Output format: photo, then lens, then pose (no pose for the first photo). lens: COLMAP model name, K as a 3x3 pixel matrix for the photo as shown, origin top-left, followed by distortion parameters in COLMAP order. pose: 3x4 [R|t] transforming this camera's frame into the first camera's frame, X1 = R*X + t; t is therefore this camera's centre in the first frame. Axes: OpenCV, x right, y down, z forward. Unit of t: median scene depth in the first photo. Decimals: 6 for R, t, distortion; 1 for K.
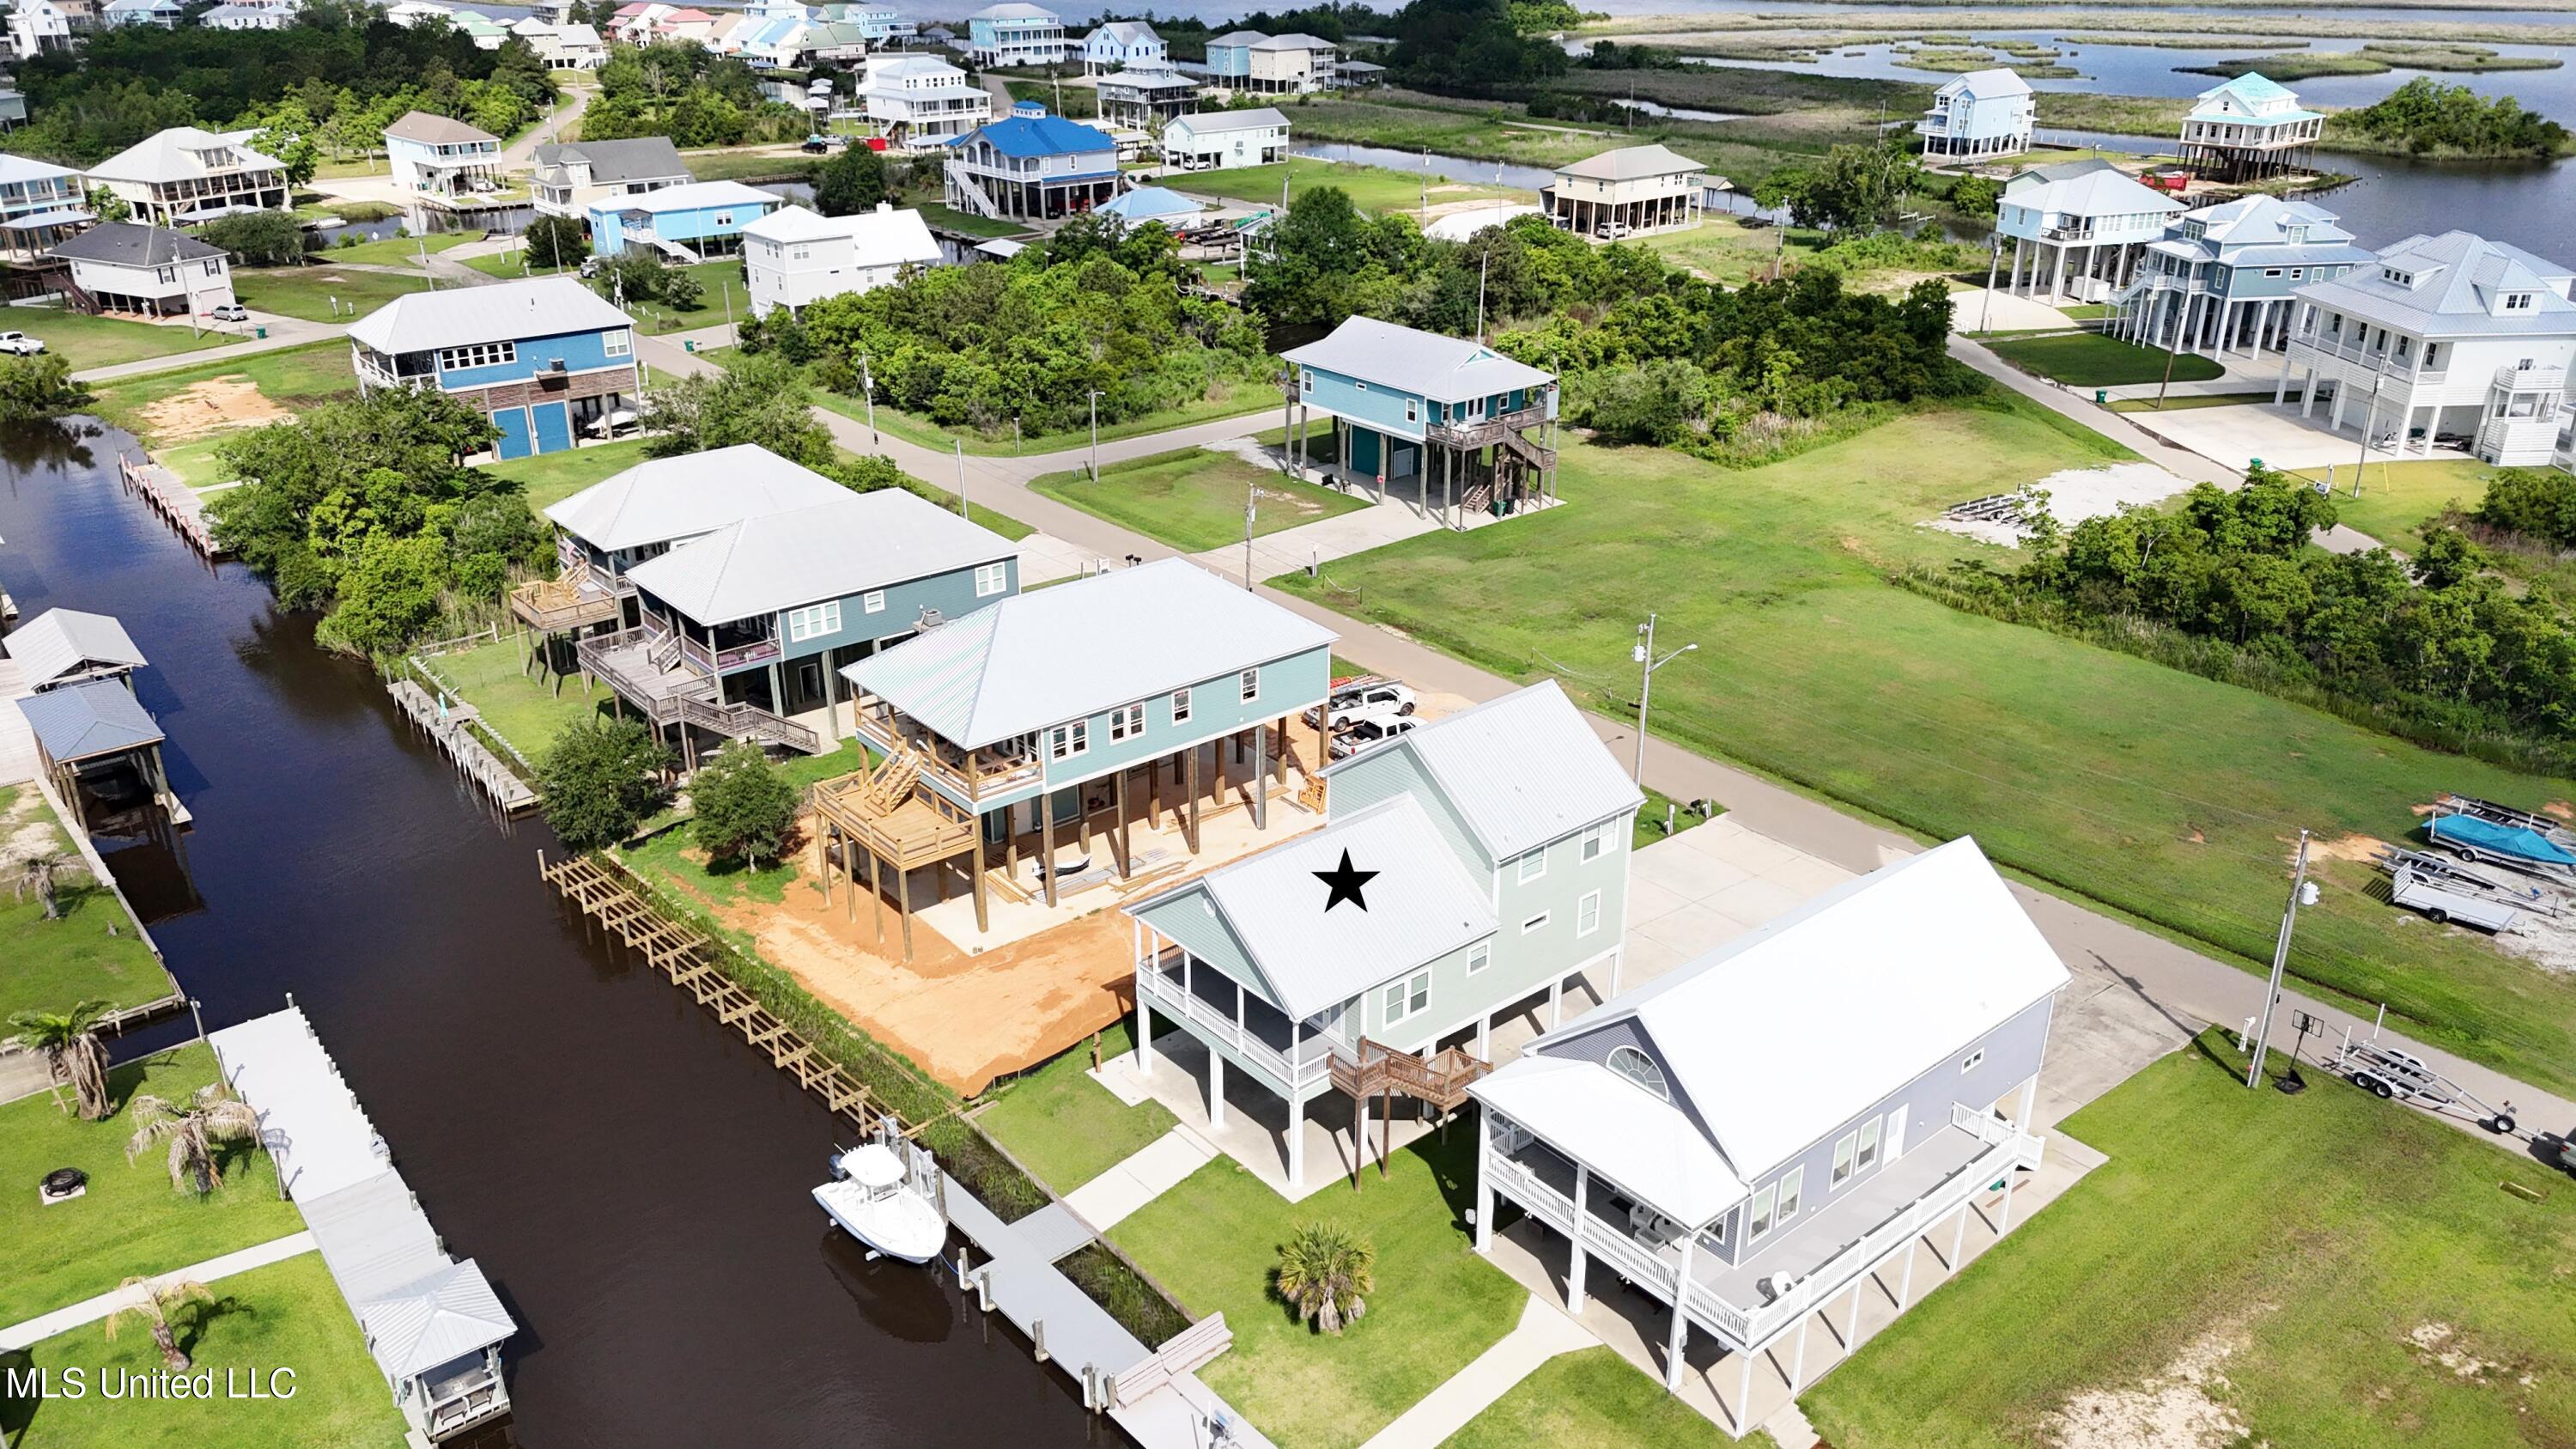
lens RADIAL K [[1896.6, 0, 1296.1], [0, 1896.6, 719.2], [0, 0, 1]] dist [0.072241, -0.086037]
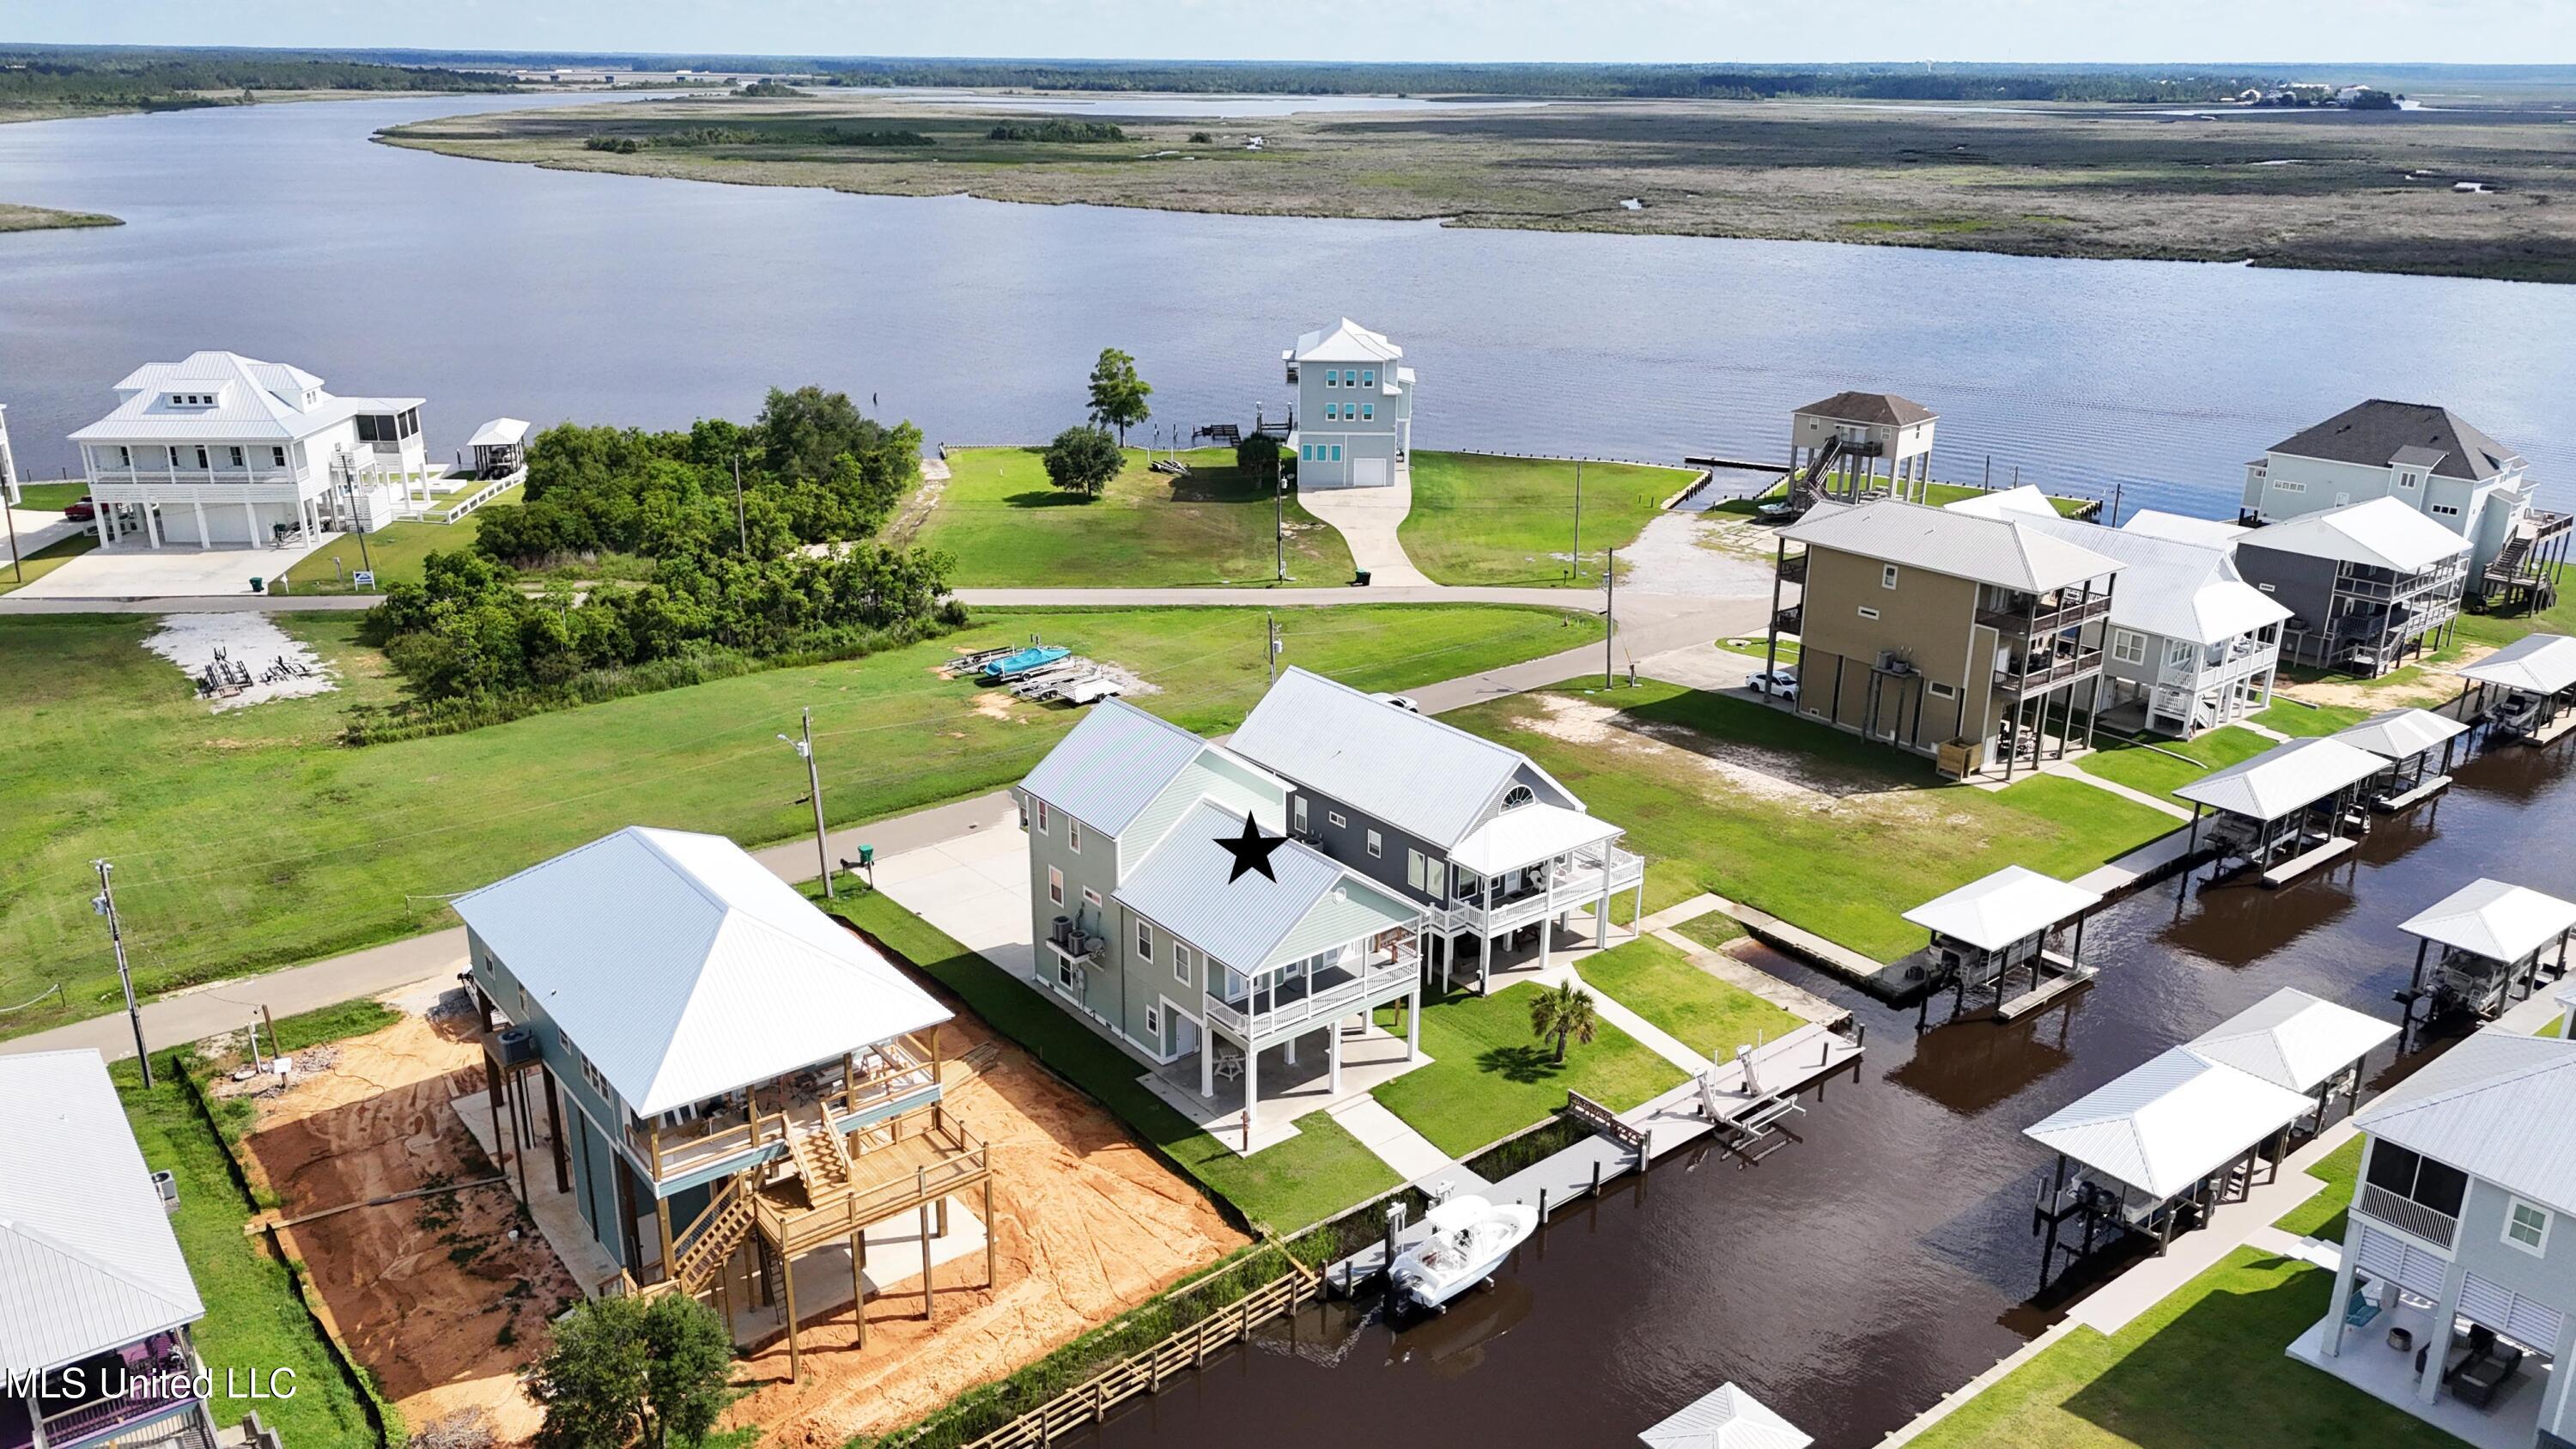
lens RADIAL K [[1876.4, 0, 1295.4], [0, 1876.4, 731.7], [0, 0, 1]] dist [0.087471, -0.094784]
pose [[0.029987, -0.332424, 0.942653, -0.529068], [0.388574, 0.872775, 0.295420, -0.163665], [-0.920929, 0.357432, 0.155344, 0.386889]]
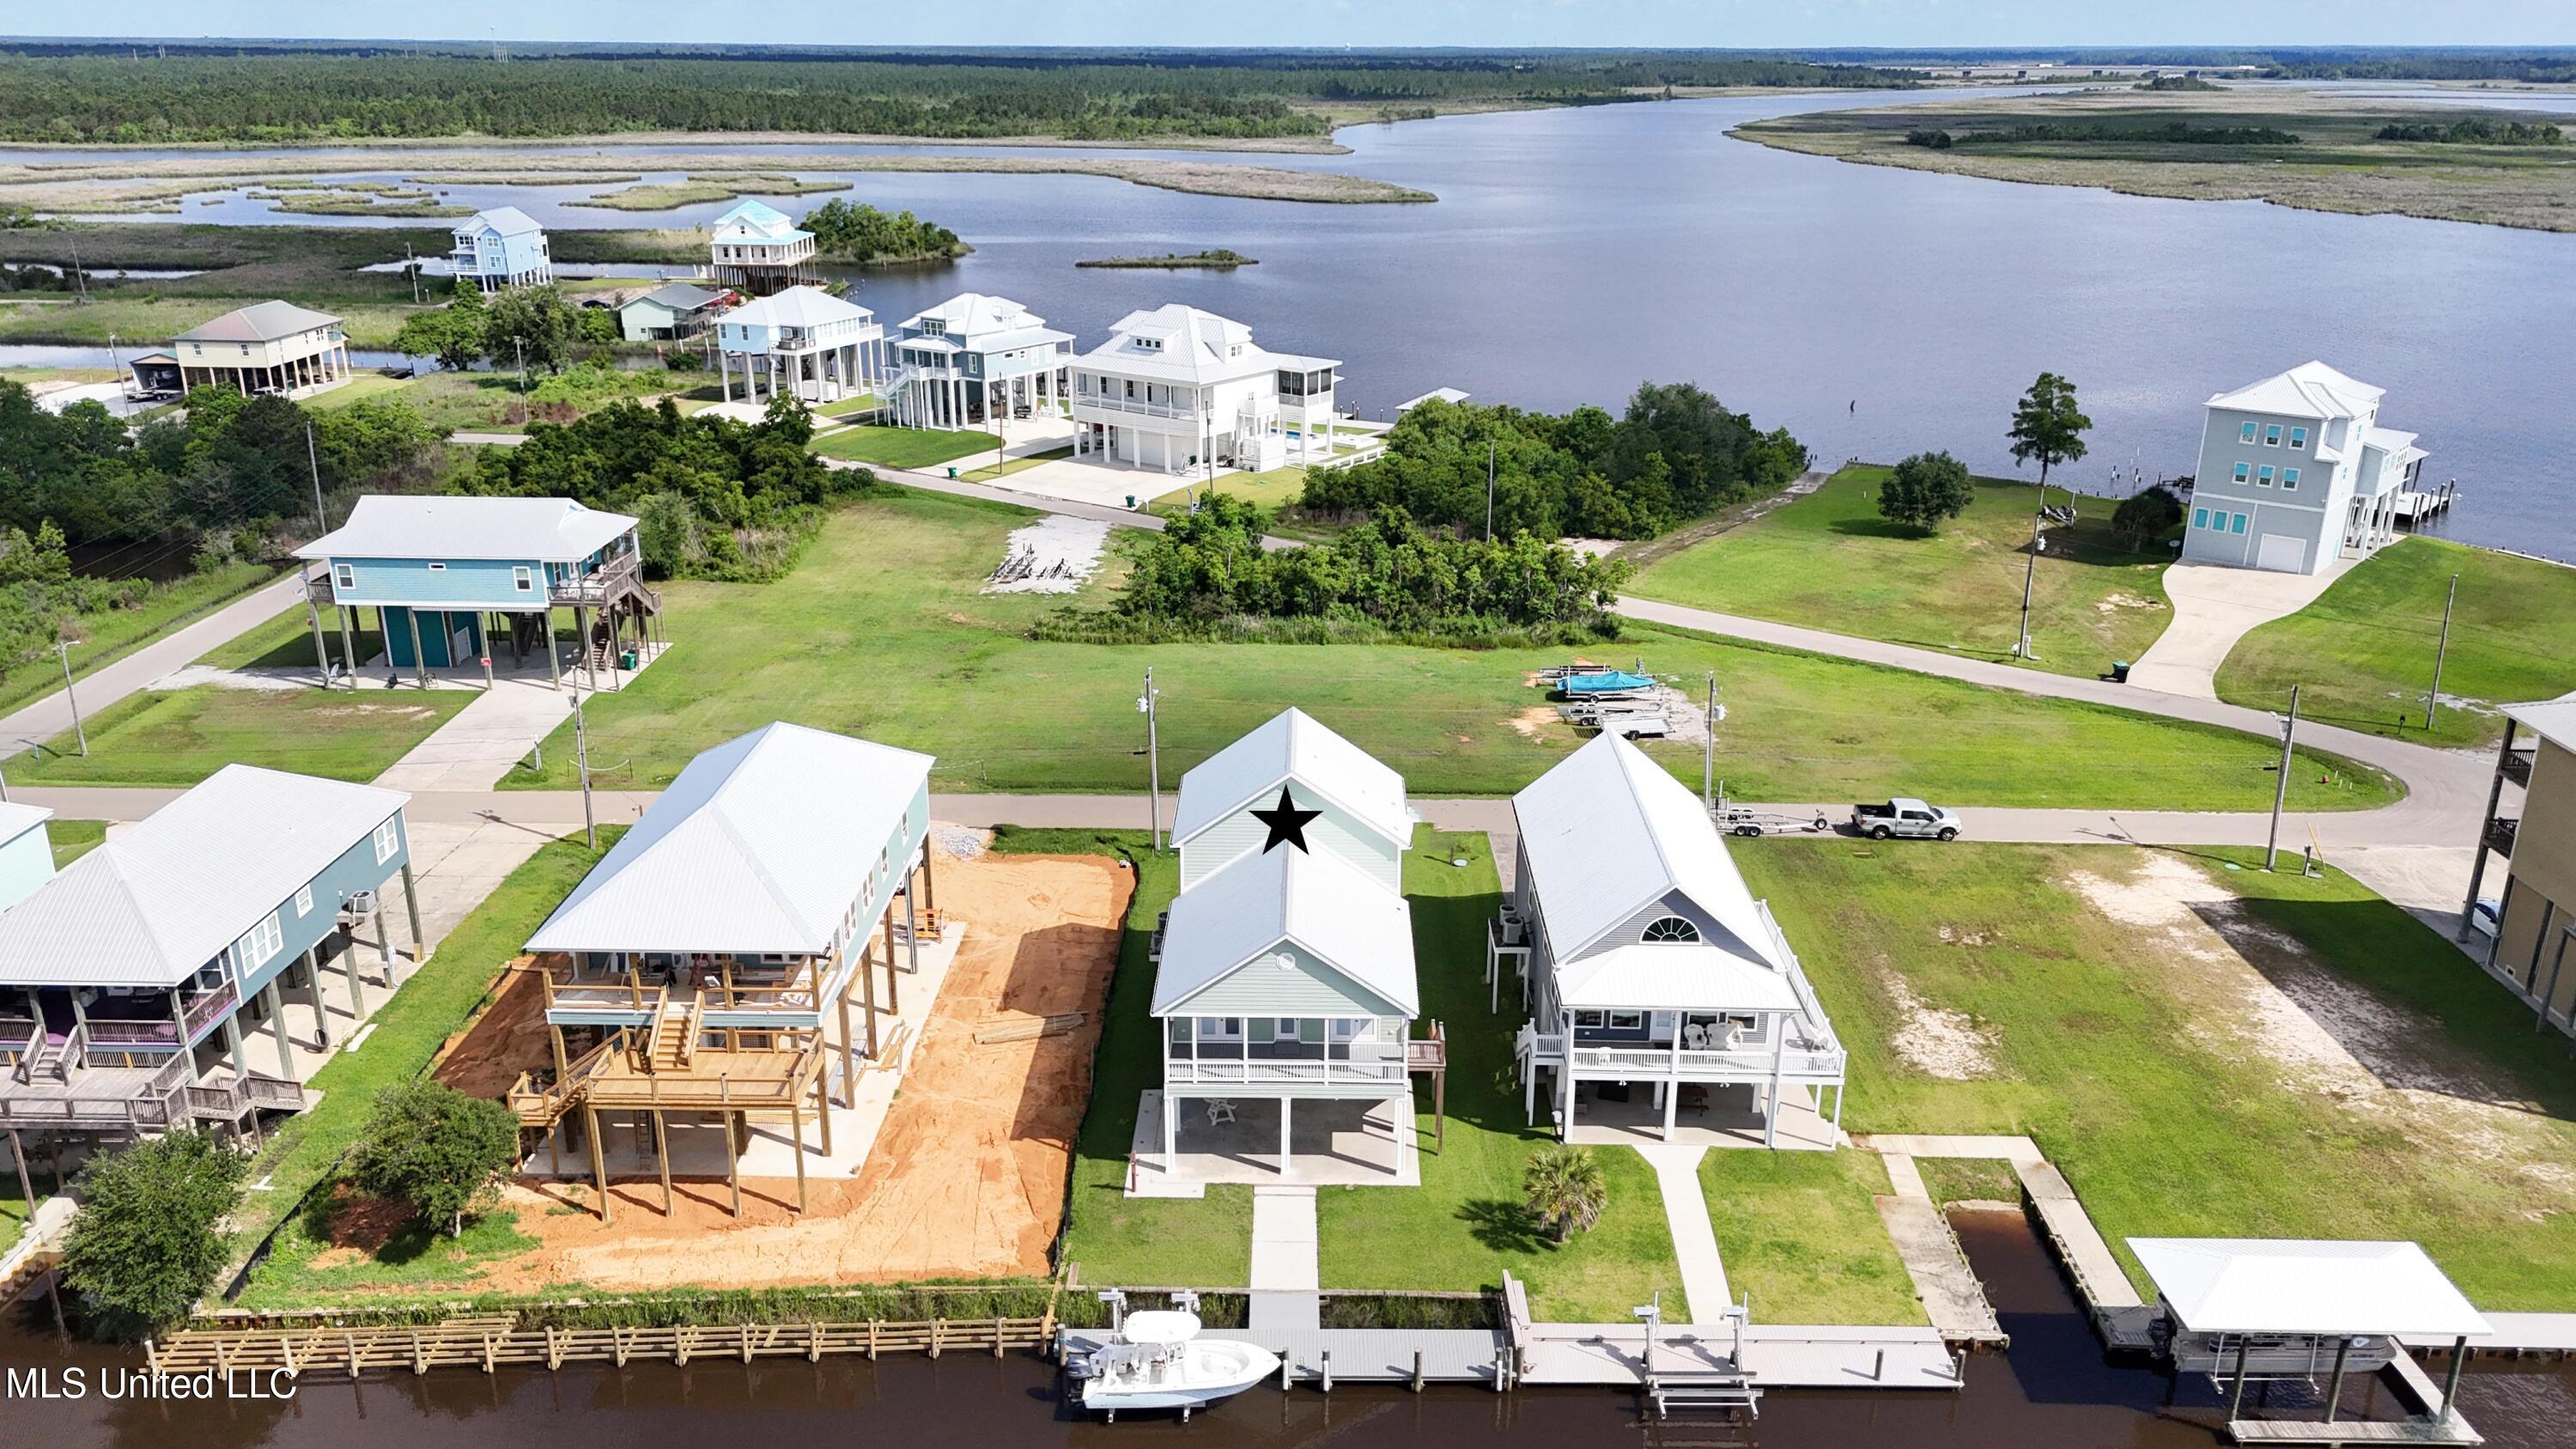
lens RADIAL K [[1859.9, 0, 1290.6], [0, 1859.9, 764.5], [0, 0, 1]] dist [0.089460, -0.095940]
pose [[0.656959, -0.265198, 0.705745, -0.359761], [0.293629, 0.952180, 0.084470, -0.045049], [-0.694397, 0.151734, 0.703413, 0.117335]]
